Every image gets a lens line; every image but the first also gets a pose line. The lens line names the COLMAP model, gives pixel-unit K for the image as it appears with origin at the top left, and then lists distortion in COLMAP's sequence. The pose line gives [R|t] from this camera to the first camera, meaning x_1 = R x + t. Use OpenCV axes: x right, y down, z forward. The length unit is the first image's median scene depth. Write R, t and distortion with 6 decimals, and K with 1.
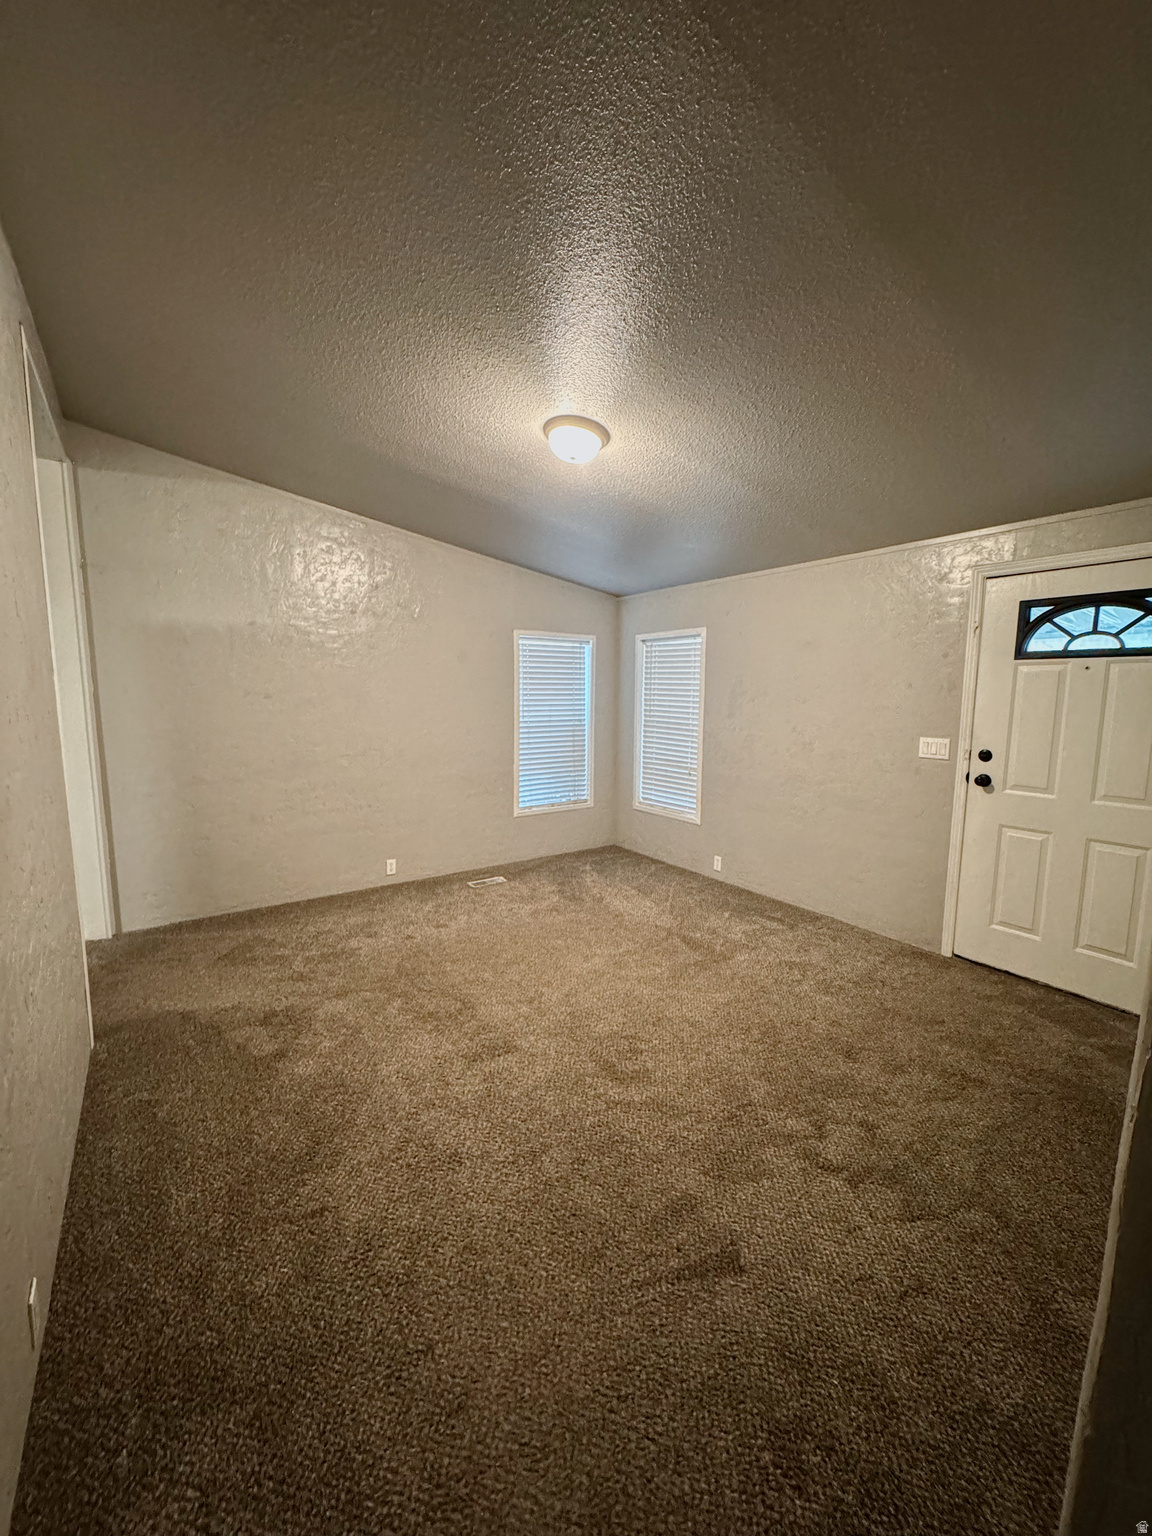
lens RADIAL K [[601.9, 0, 579.3], [0, 601.9, 763.9], [0, 0, 1]] dist [0.001235, 0.000028]
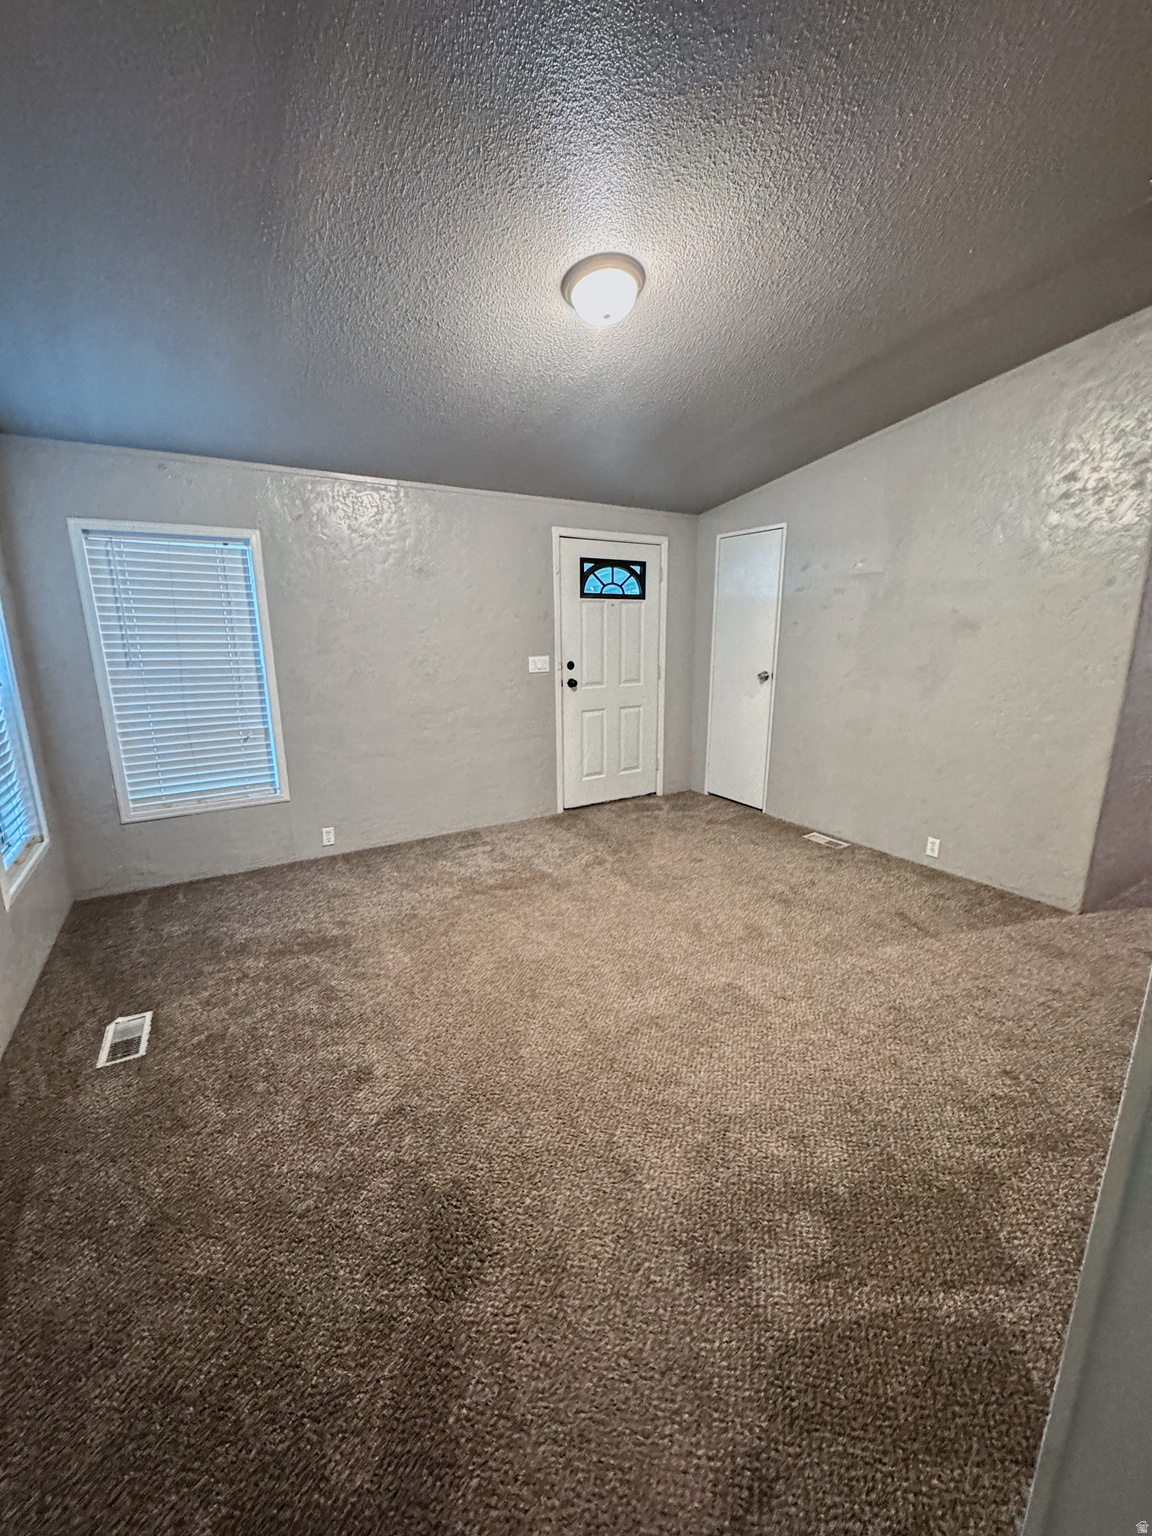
lens RADIAL K [[601.9, 0, 579.3], [0, 601.9, 763.9], [0, 0, 1]] dist [0.001235, 0.000028]
pose [[0.079693, -0.225930, 0.970878, -0.761971], [0.128692, 0.968157, 0.214733, -0.090910], [-0.988477, 0.107832, 0.106231, 0.841458]]
